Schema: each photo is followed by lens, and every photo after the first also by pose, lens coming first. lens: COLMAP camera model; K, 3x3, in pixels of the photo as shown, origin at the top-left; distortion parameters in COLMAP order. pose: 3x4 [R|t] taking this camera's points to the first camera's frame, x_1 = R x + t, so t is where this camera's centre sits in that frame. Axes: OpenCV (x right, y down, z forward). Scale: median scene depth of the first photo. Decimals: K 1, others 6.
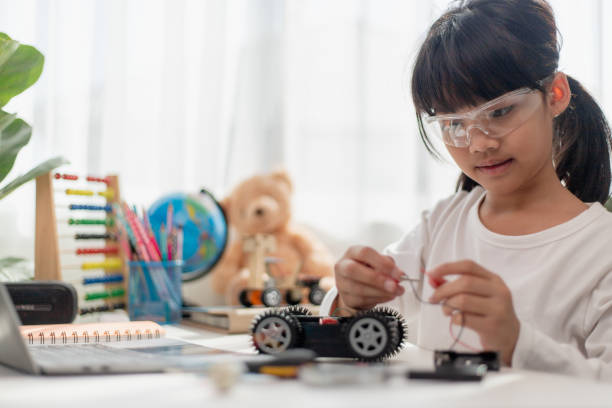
lens RADIAL K [[946.8, 0, 306.0], [0, 946.8, 204.0], [0, 0, 1]] dist [0.003846, 0.018289]
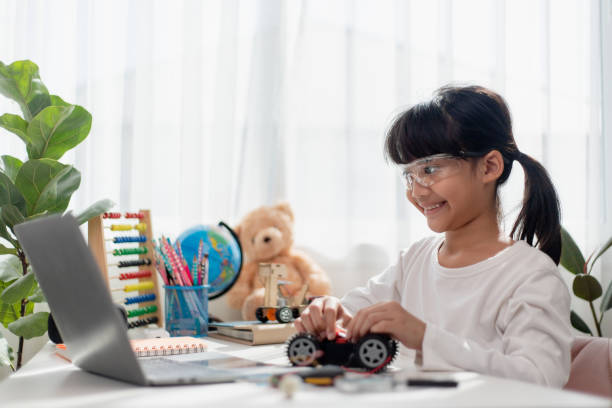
lens RADIAL K [[946.8, 0, 306.0], [0, 946.8, 204.0], [0, 0, 1]] dist [0.003846, 0.018289]
pose [[0.999333, -0.007408, 0.035761, -0.049145], [0.007047, 0.999923, 0.010203, -0.055936], [-0.035833, -0.009944, 0.999308, -0.227022]]
